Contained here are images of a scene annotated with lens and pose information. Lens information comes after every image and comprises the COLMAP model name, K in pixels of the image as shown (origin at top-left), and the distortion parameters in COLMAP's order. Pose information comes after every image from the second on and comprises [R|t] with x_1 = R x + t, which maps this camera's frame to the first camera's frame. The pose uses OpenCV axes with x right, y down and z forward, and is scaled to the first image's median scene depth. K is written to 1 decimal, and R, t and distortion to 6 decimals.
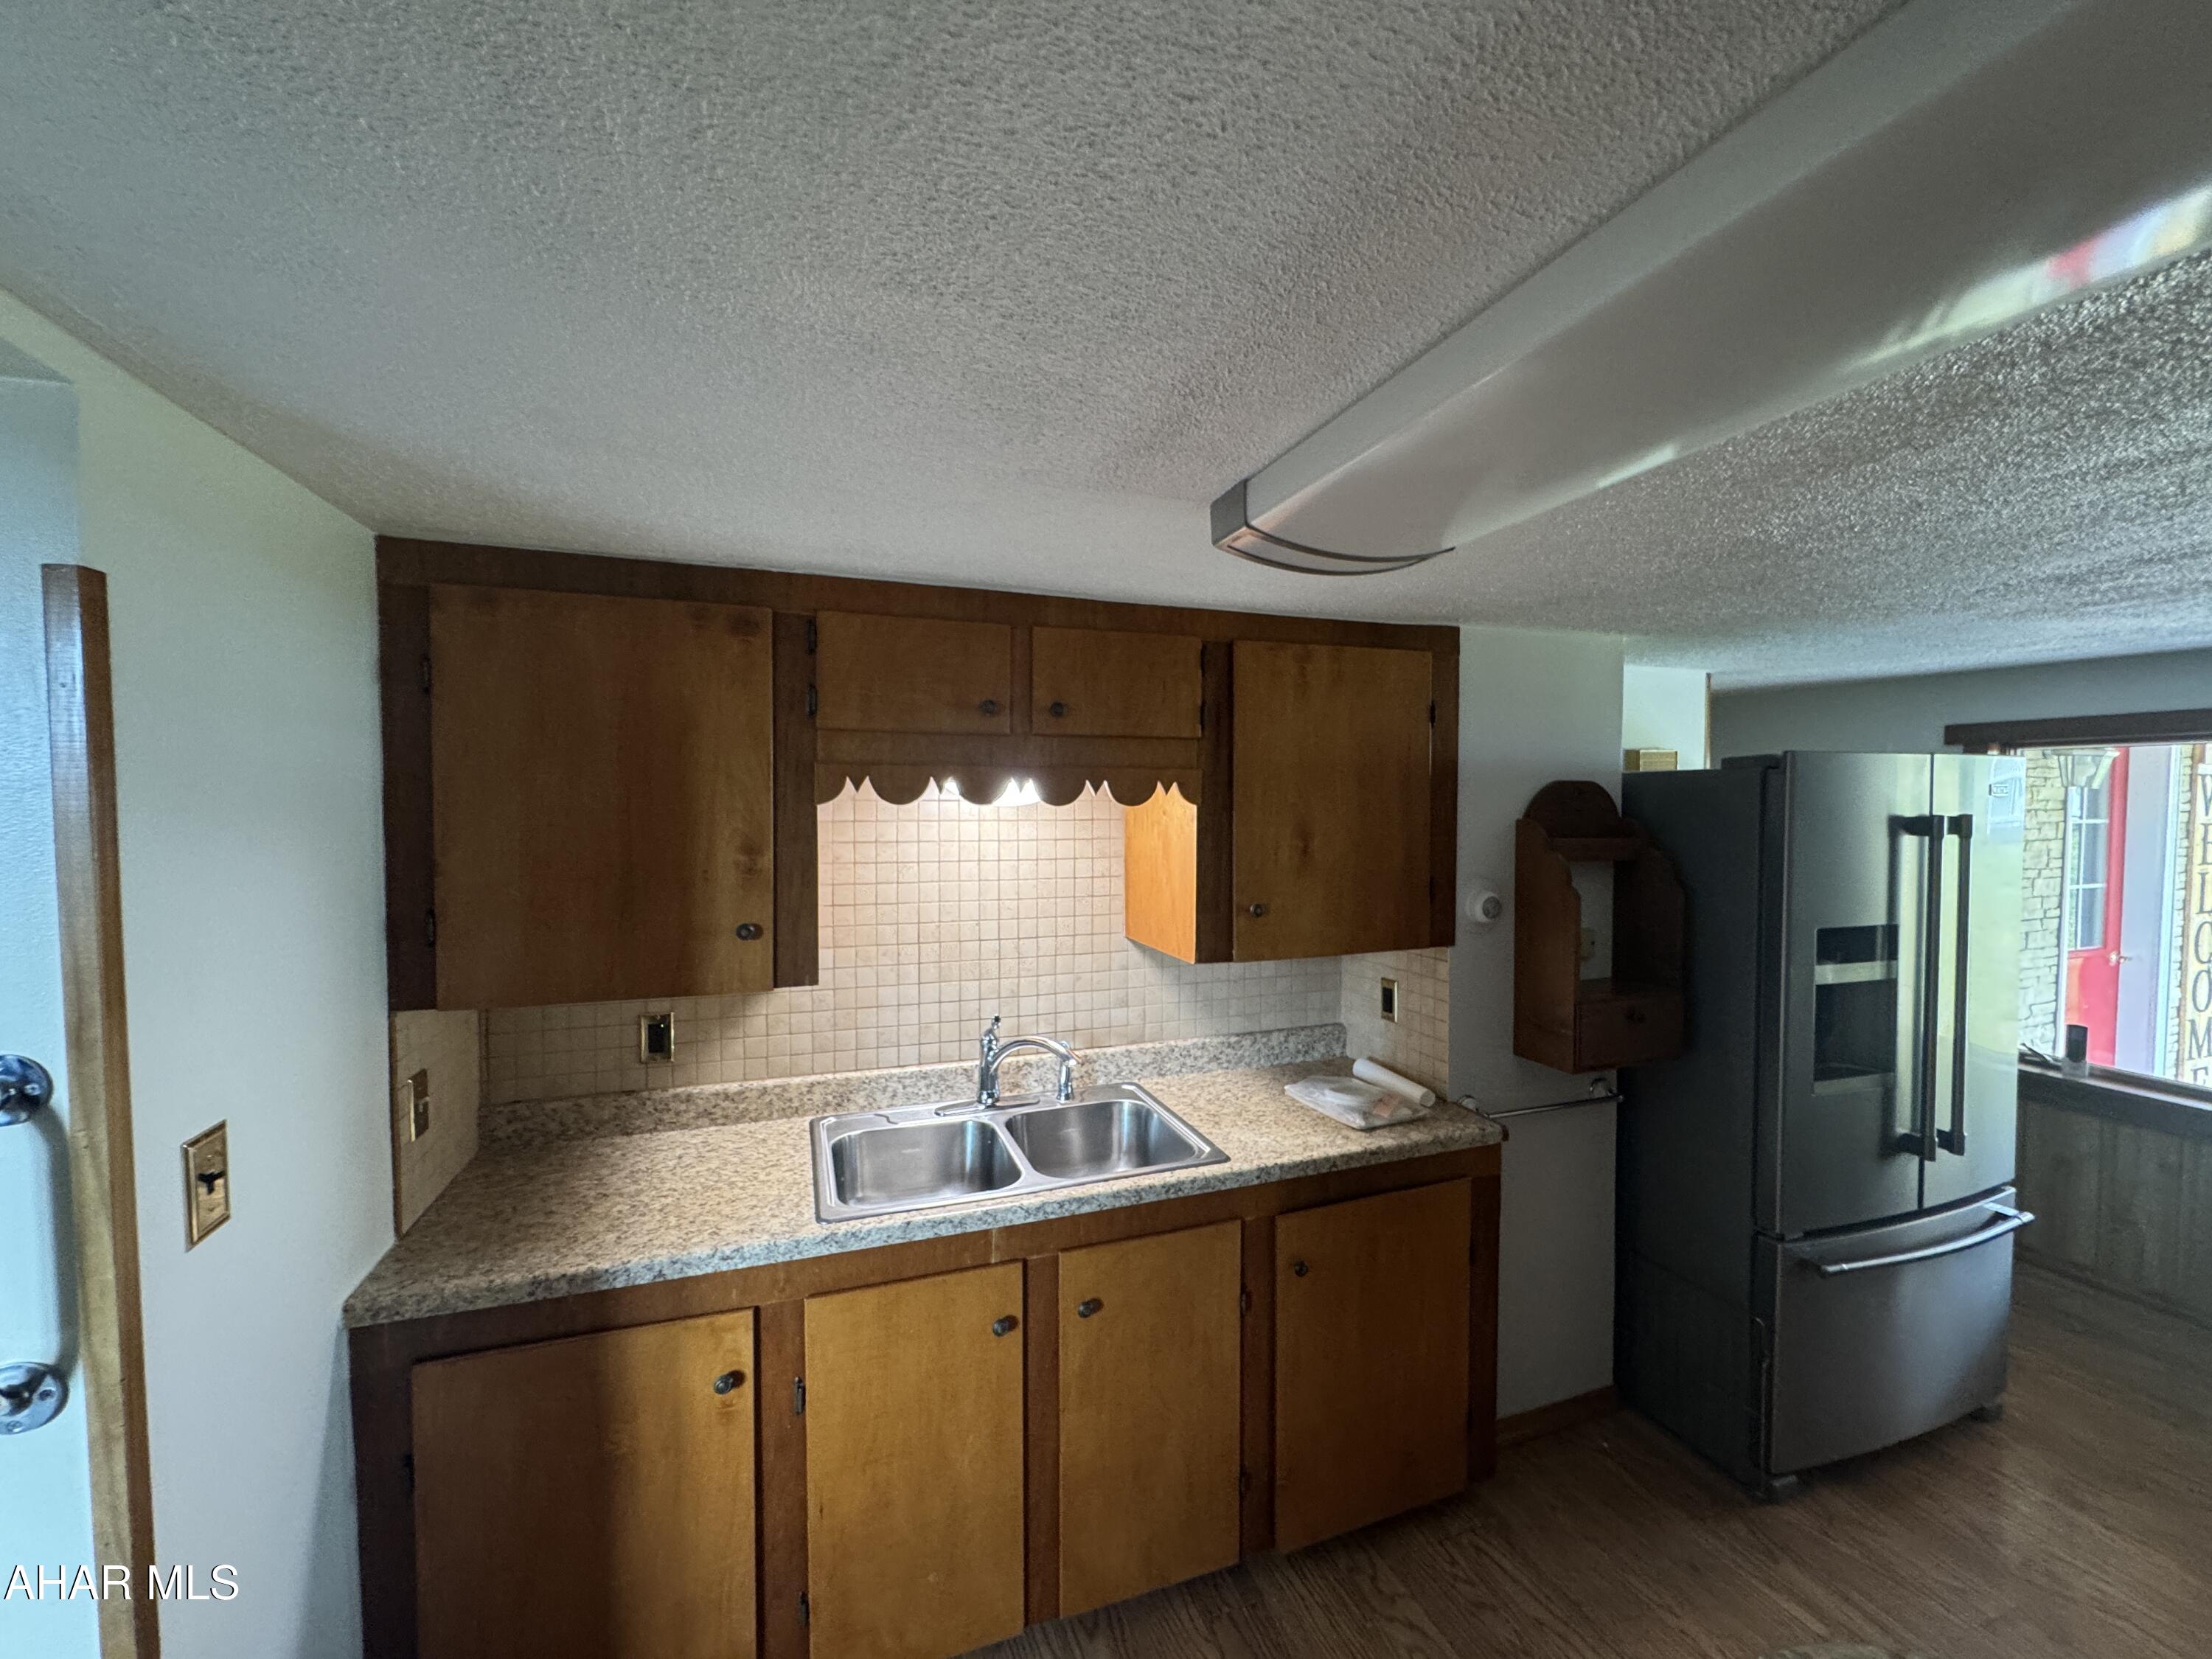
lens RADIAL K [[892.8, 0, 1101.5], [0, 892.8, 835.0], [0, 0, 1]] dist [0.000318, -0.000092]
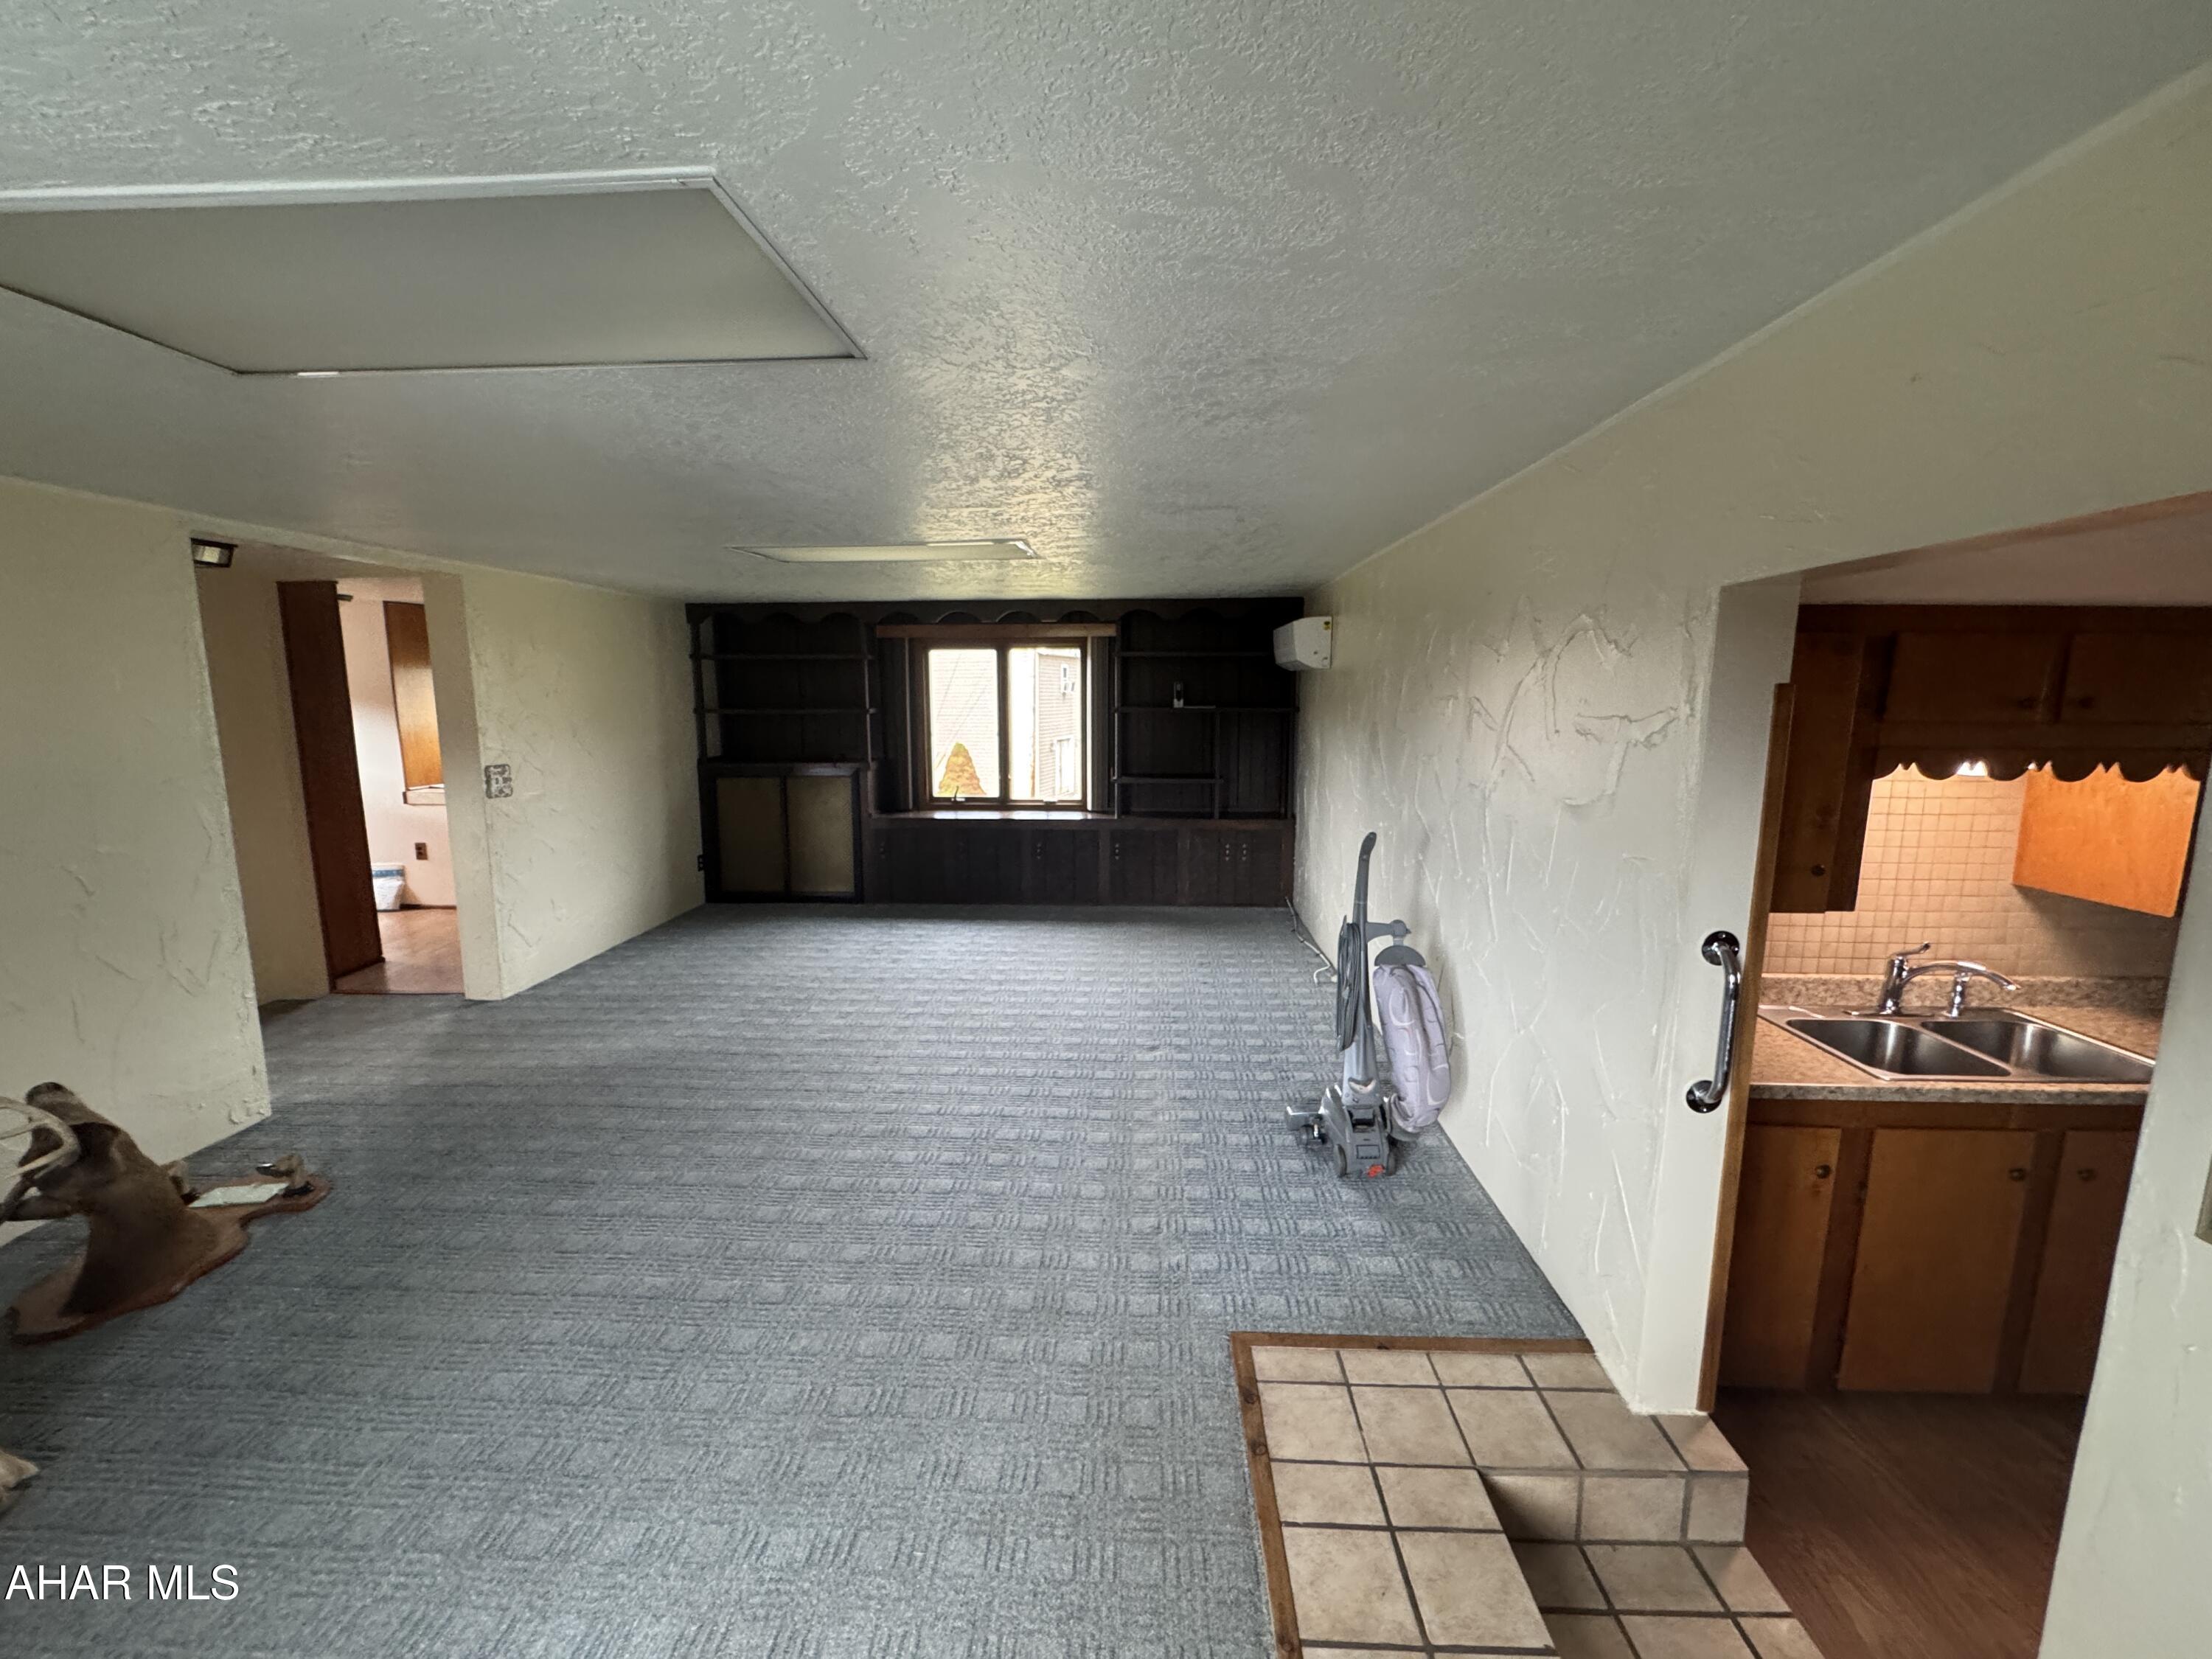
lens RADIAL K [[890.3, 0, 1104.6], [0, 890.3, 823.8], [0, 0, 1]] dist [-0.000360, -0.000094]
pose [[0.928556, 0.050904, -0.367686, -0.699140], [-0.014135, 0.994683, 0.102011, -0.068316], [0.370923, -0.089525, 0.924338, -0.525959]]
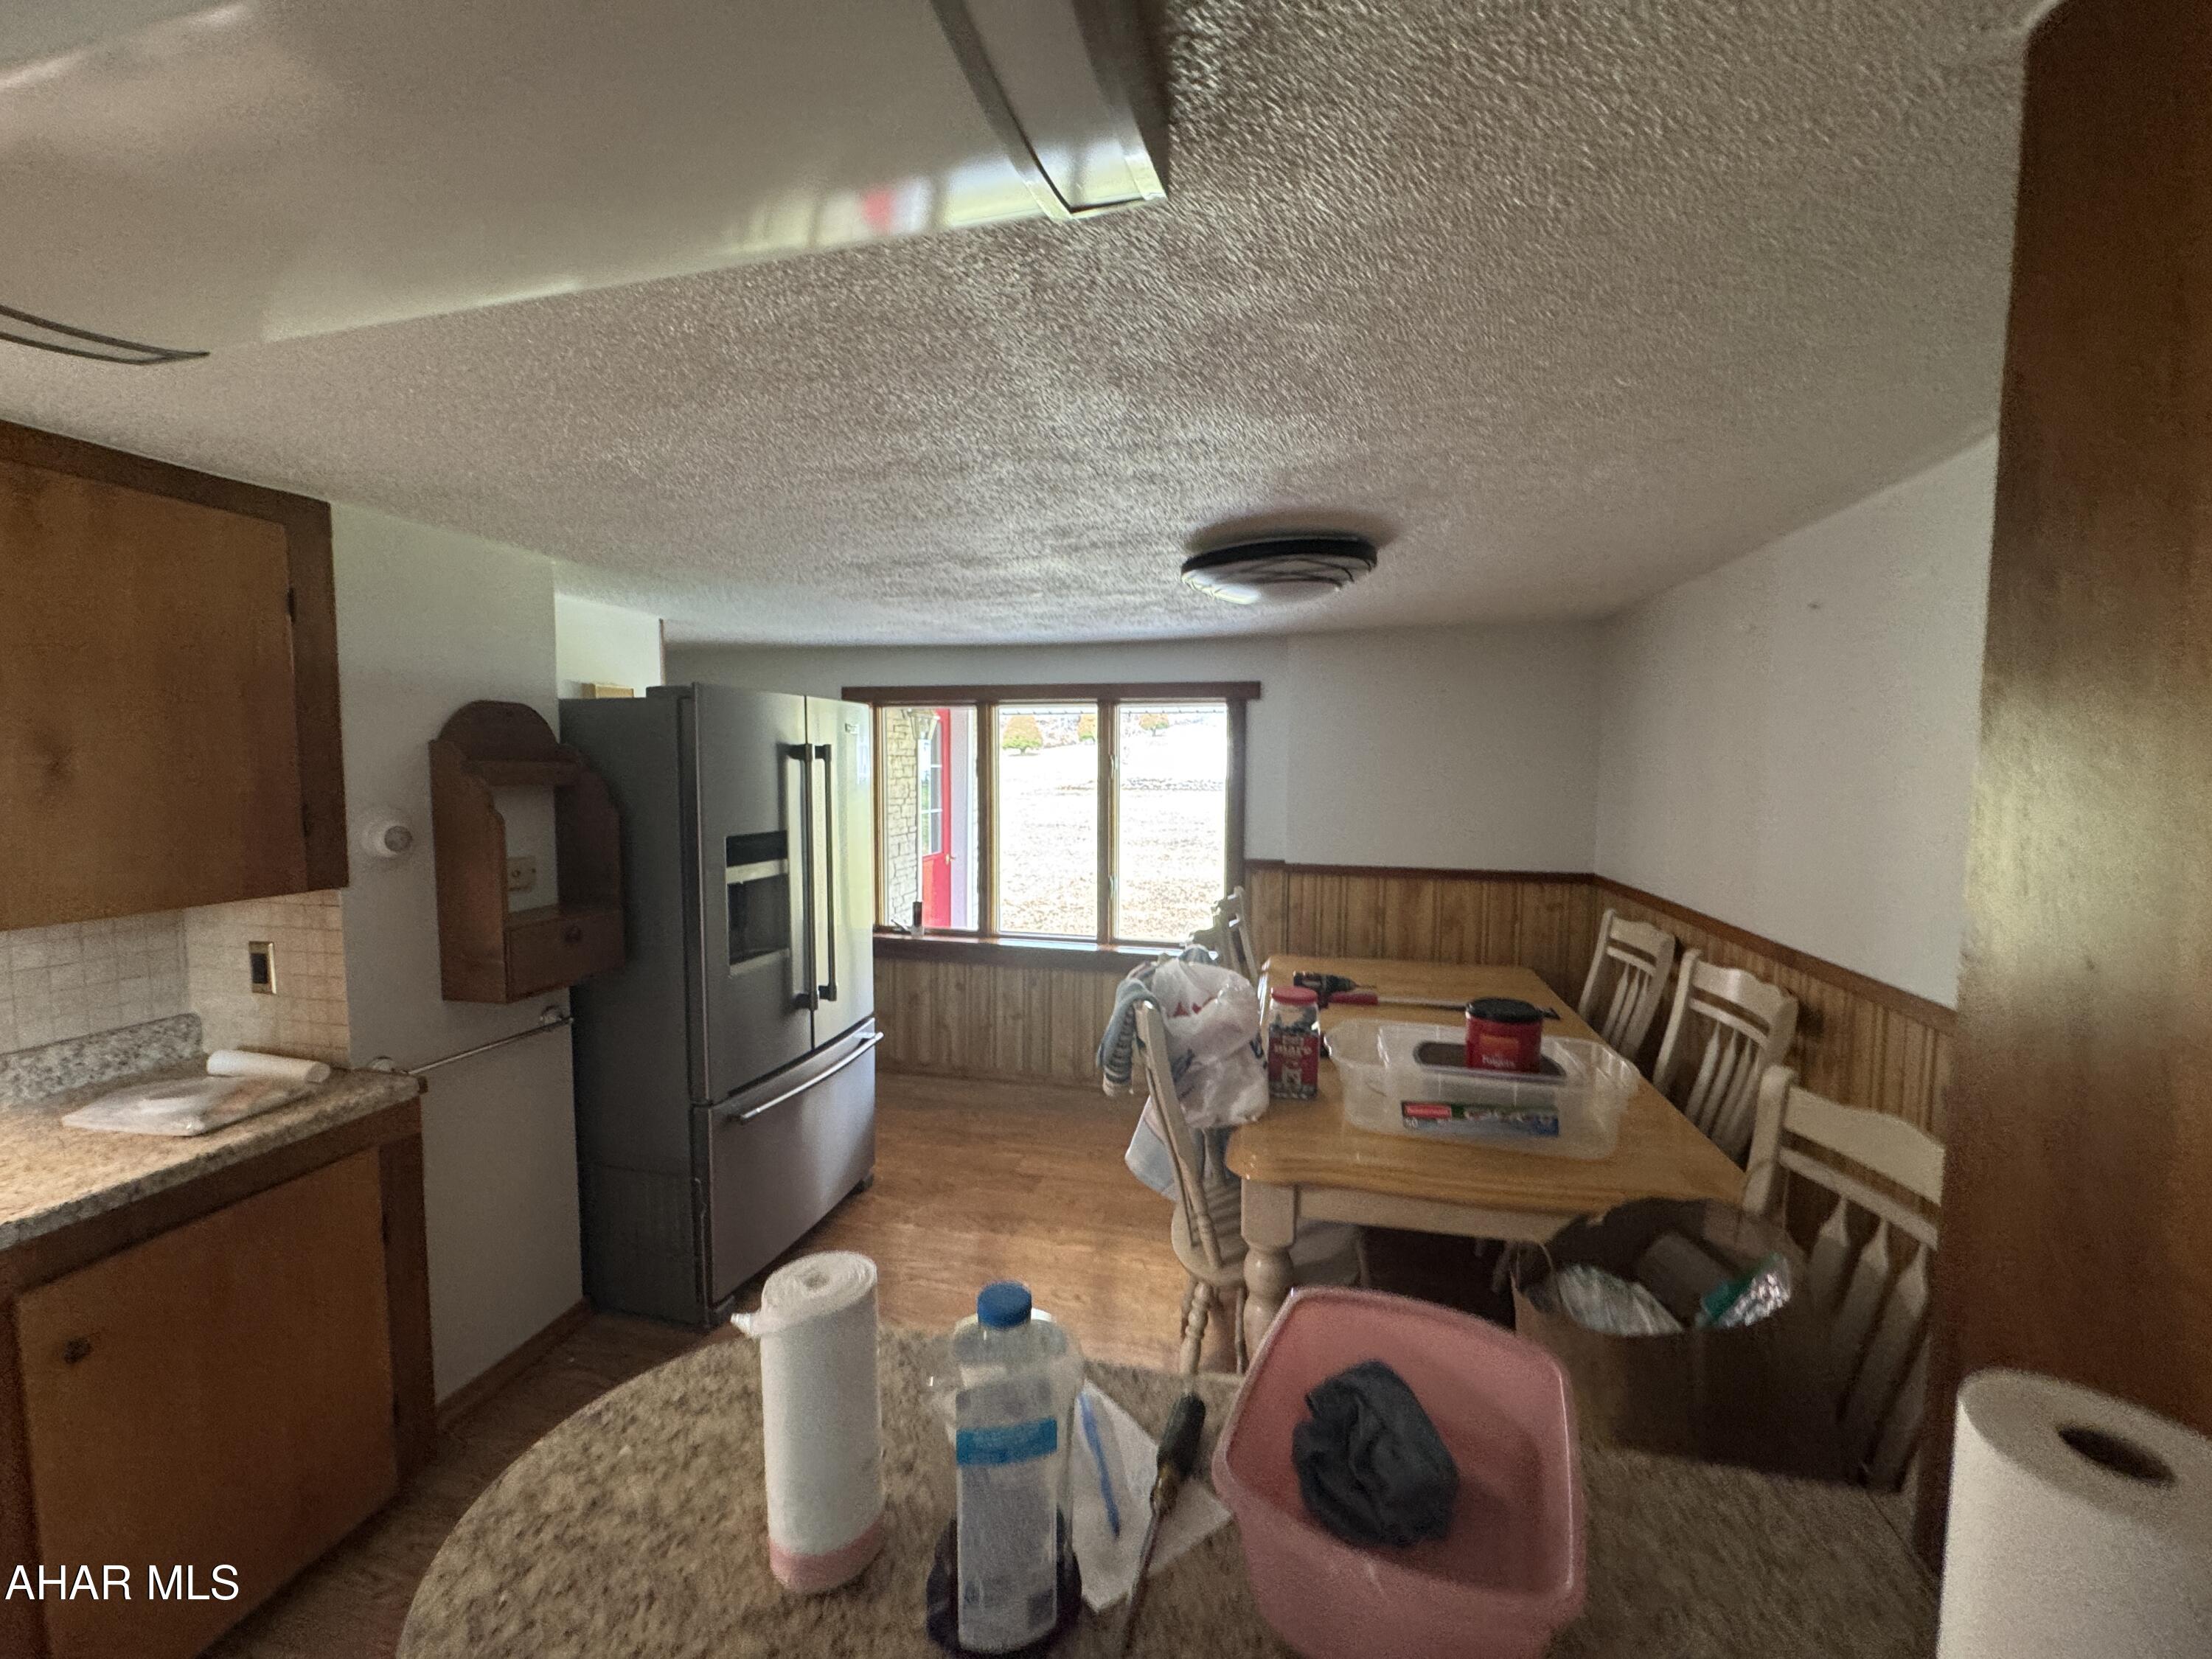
lens RADIAL K [[892.8, 0, 1101.5], [0, 892.8, 835.0], [0, 0, 1]] dist [0.000318, -0.000092]
pose [[0.545131, -0.061345, 0.836104, 0.081752], [0.023146, 0.998040, 0.058135, 0.043238], [-0.838031, -0.012338, 0.545483, -0.056247]]
